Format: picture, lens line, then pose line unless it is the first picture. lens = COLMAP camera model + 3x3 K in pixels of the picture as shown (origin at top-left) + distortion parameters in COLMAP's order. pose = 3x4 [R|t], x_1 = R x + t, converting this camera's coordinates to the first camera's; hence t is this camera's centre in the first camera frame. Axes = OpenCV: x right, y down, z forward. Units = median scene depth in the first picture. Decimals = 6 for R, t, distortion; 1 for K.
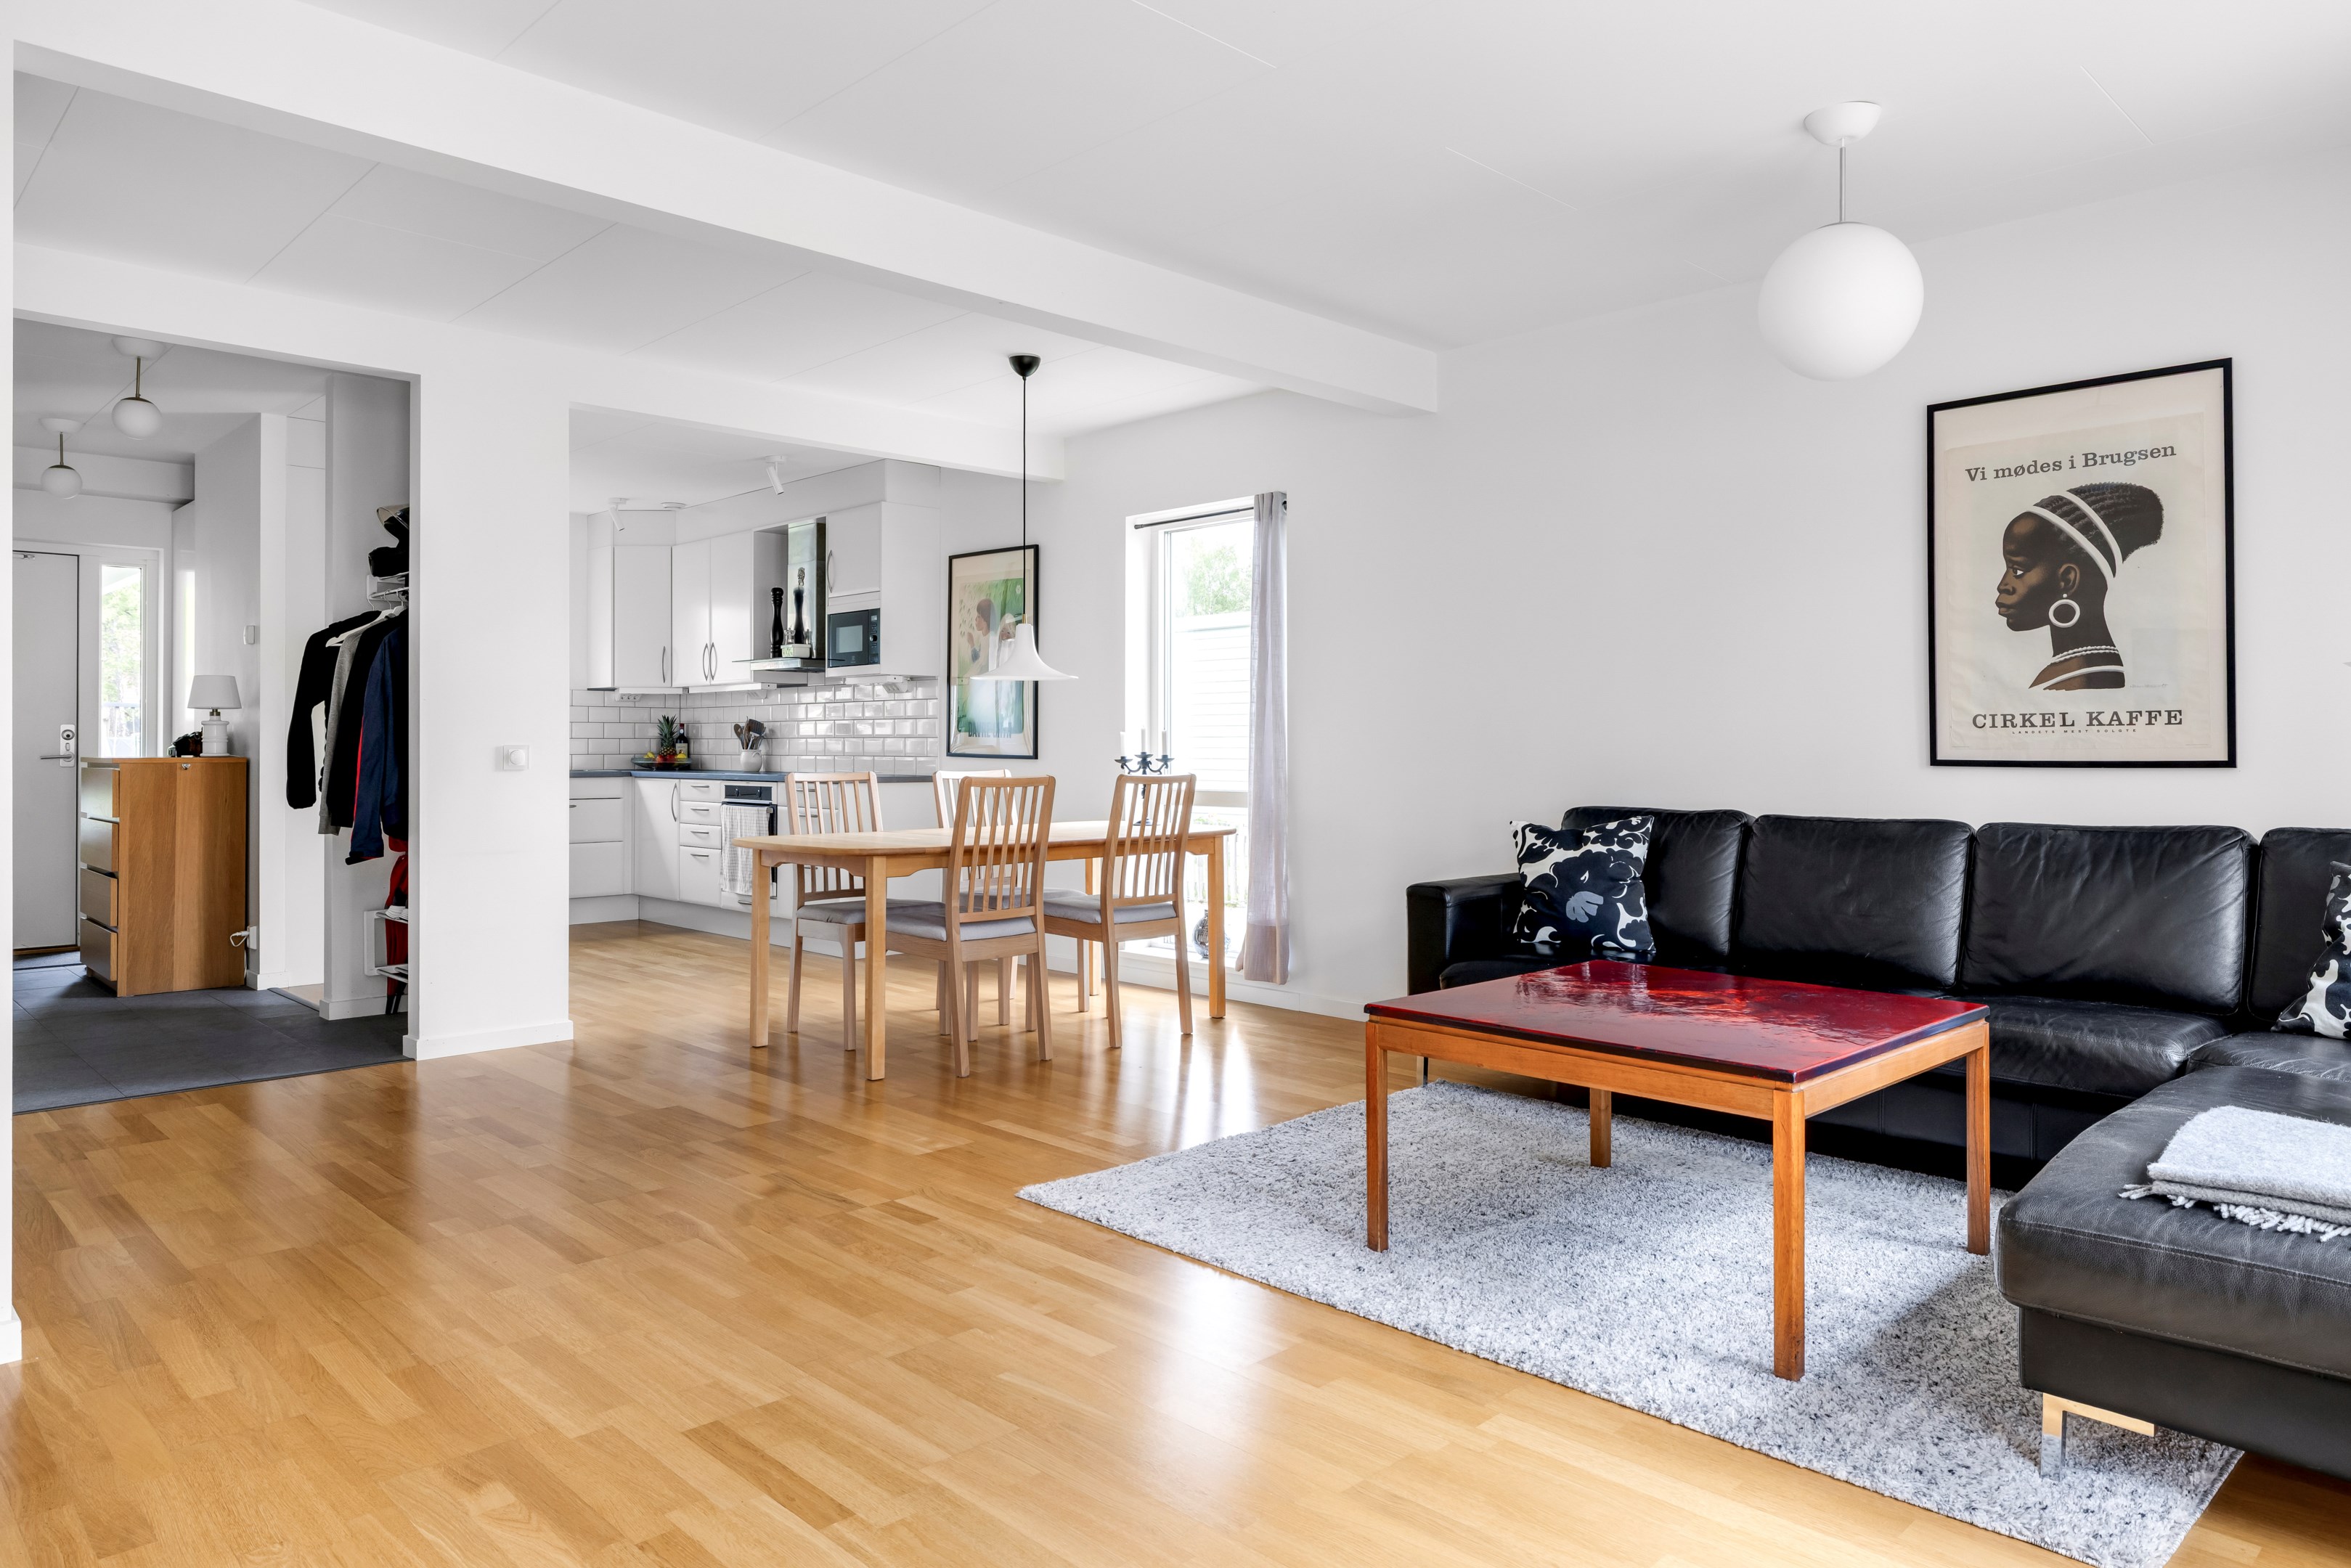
lens RADIAL K [[1507.9, 0, 1192.4], [0, 1507.9, 743.0], [0, 0, 1]] dist [0.002069, 0.004568]
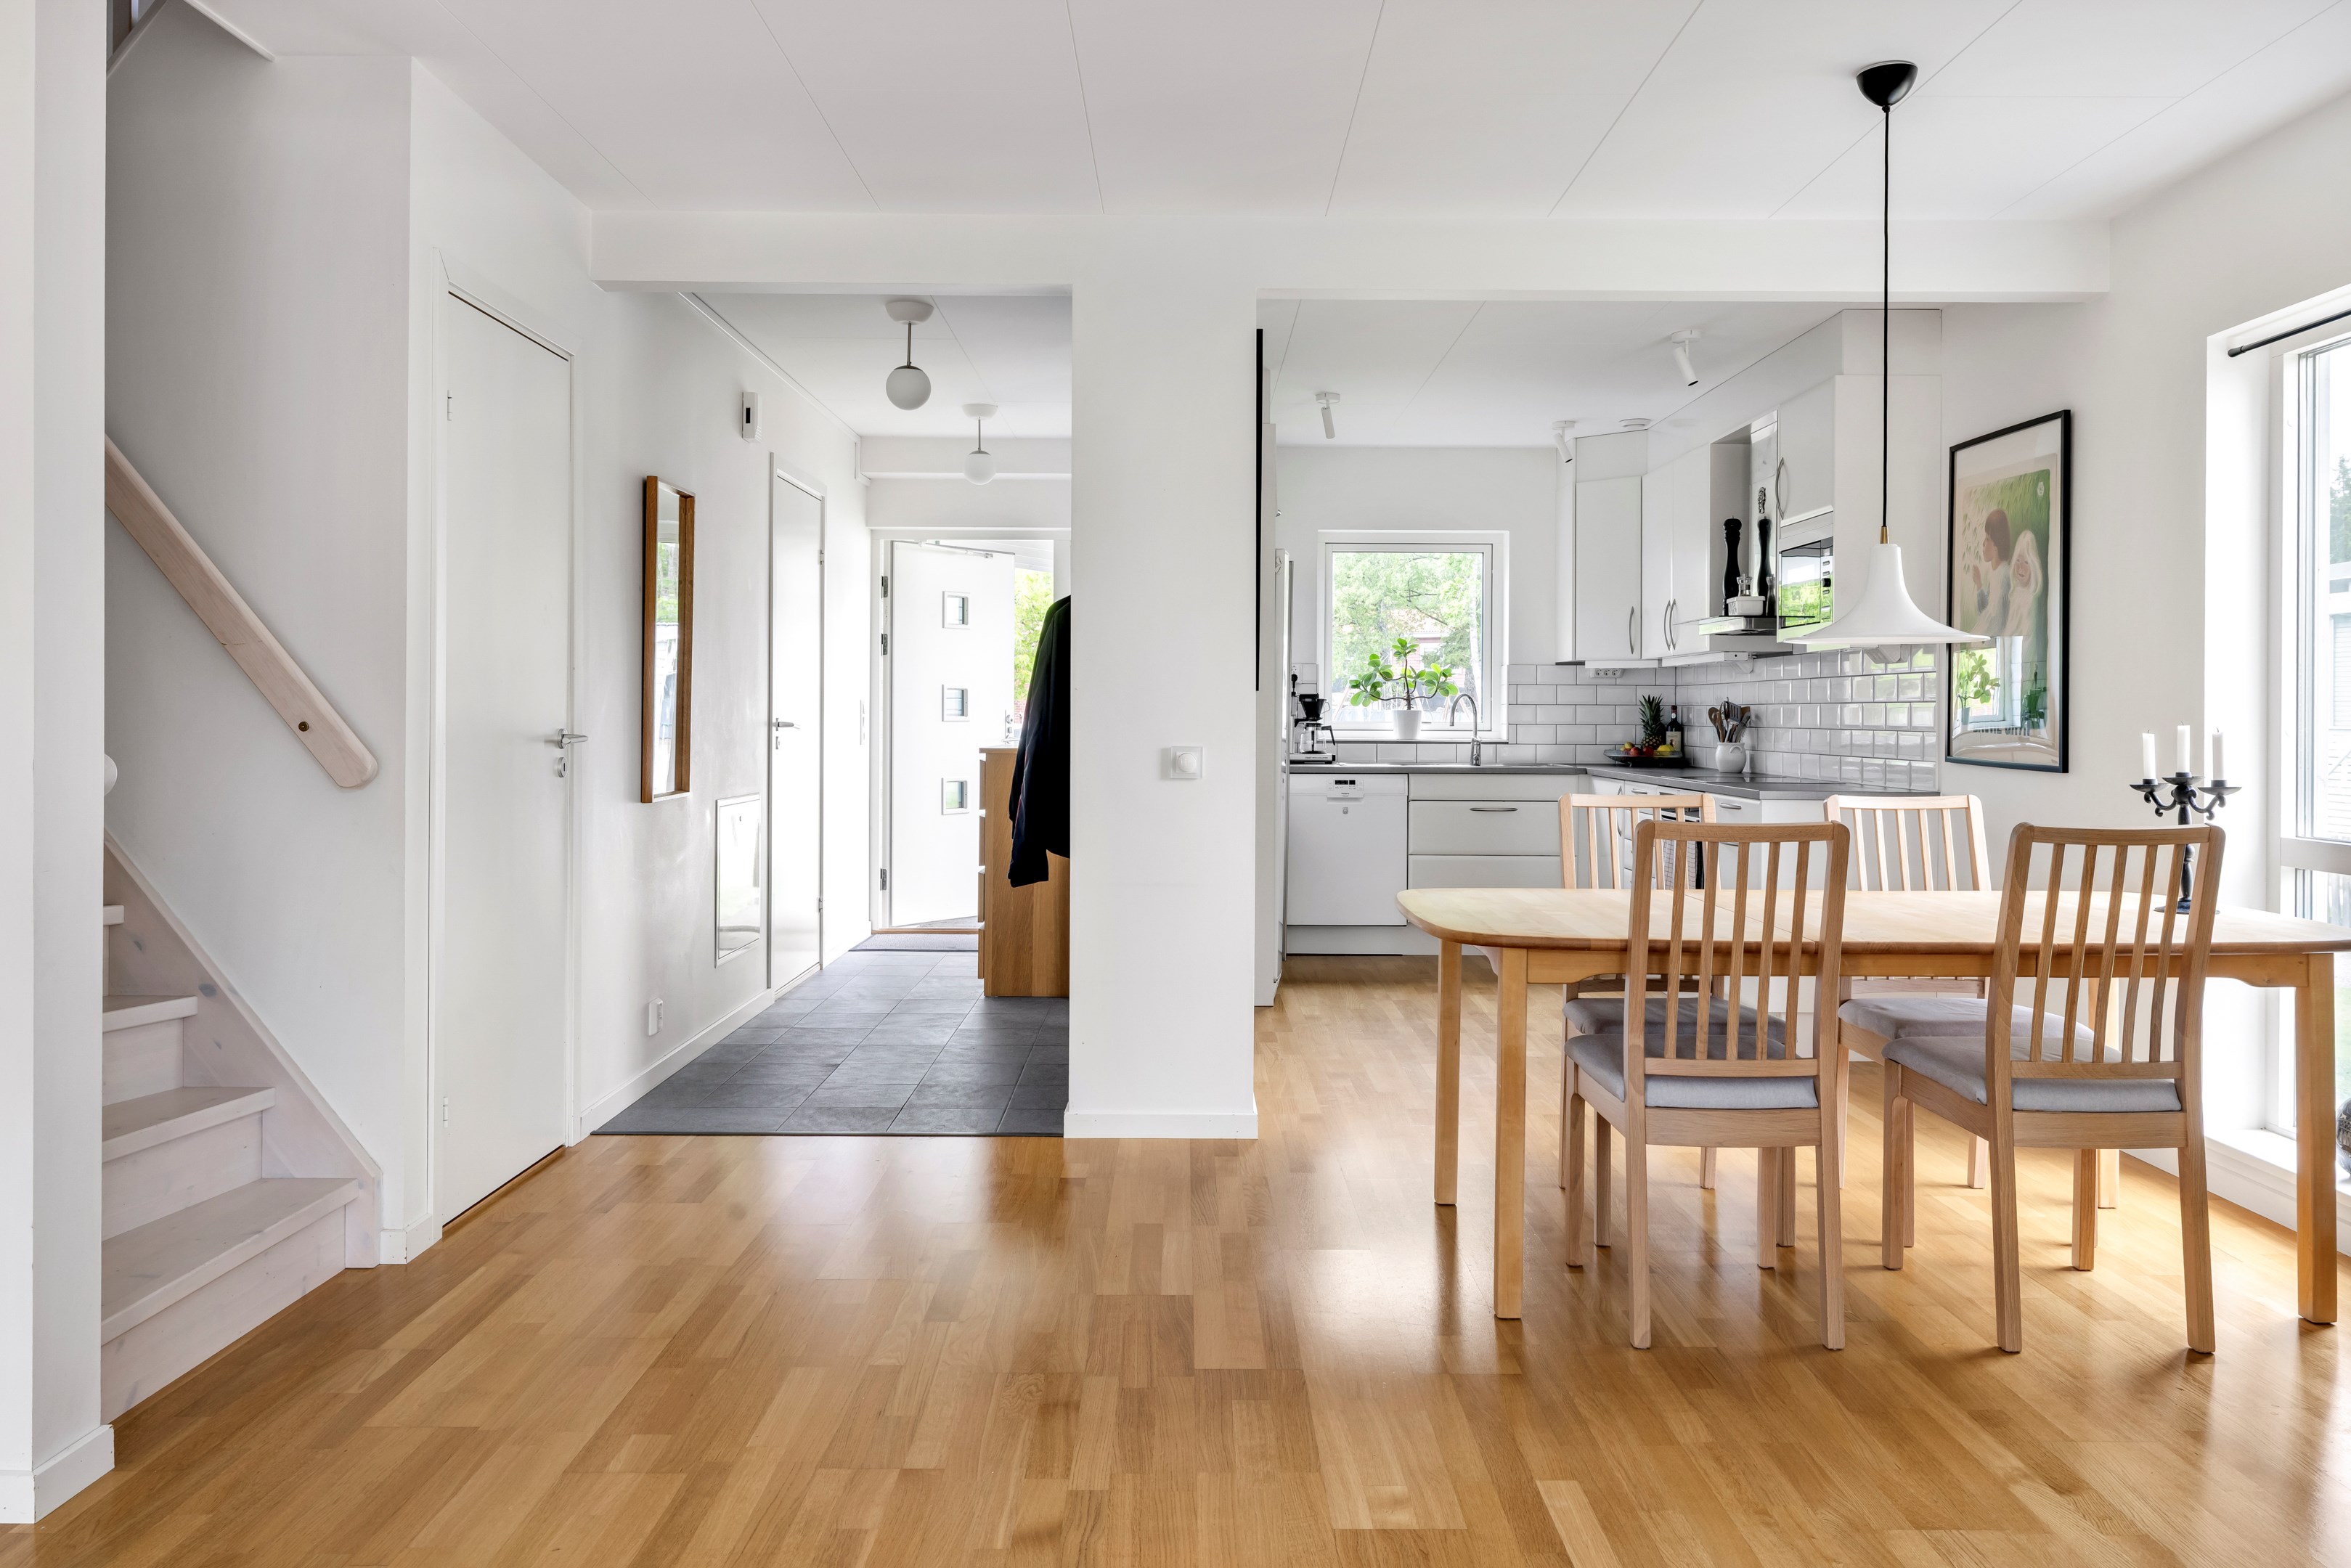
lens RADIAL K [[1671.1, 0, 1182.9], [0, 1671.1, 722.8], [0, 0, 1]] dist [0.014368, -0.002361]
pose [[0.715206, 0.006439, -0.698884, 0.120699], [-0.003086, 0.999977, 0.006055, -0.012833], [0.698907, -0.002174, 0.715210, 0.315888]]
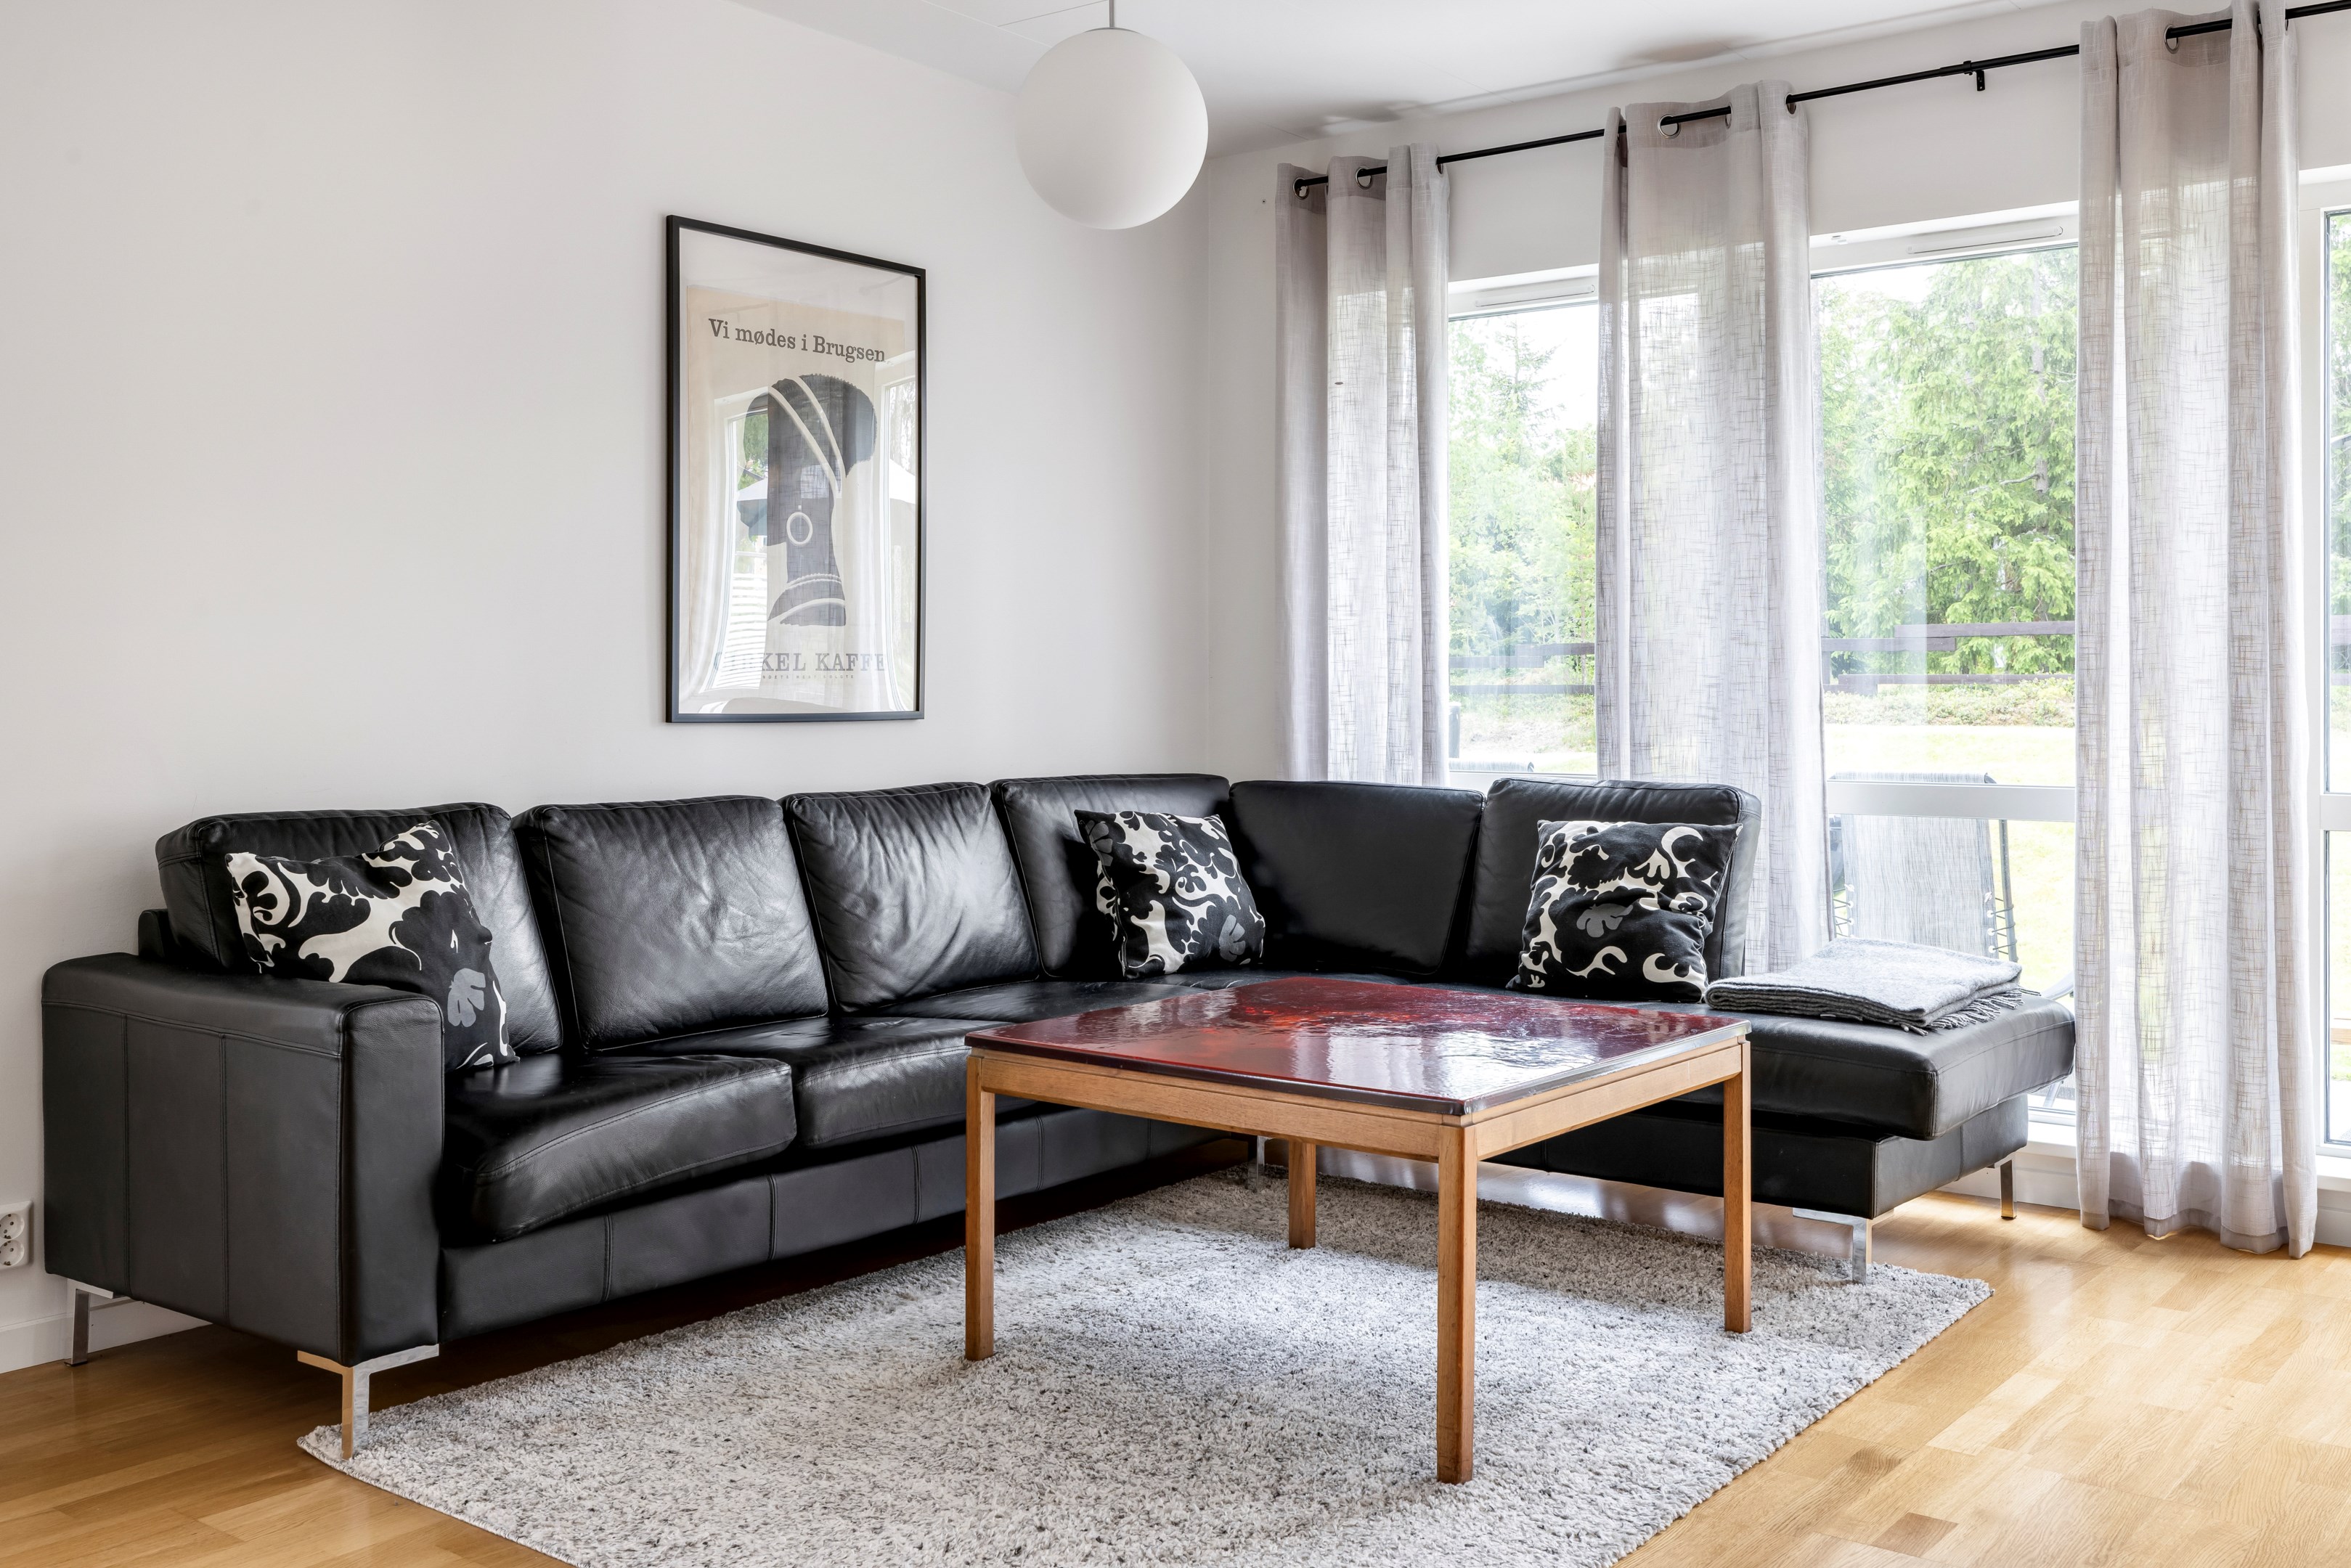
lens RADIAL K [[2195.5, 0, 1177.9], [0, 2195.5, 684.9], [0, 0, 1]] dist [-0.002400, 0.000000]
pose [[-0.136701, 0.005170, 0.990599, -0.375296], [-0.002697, 0.999981, -0.005591, 0.001698], [-0.990609, -0.003436, -0.136684, 0.598542]]
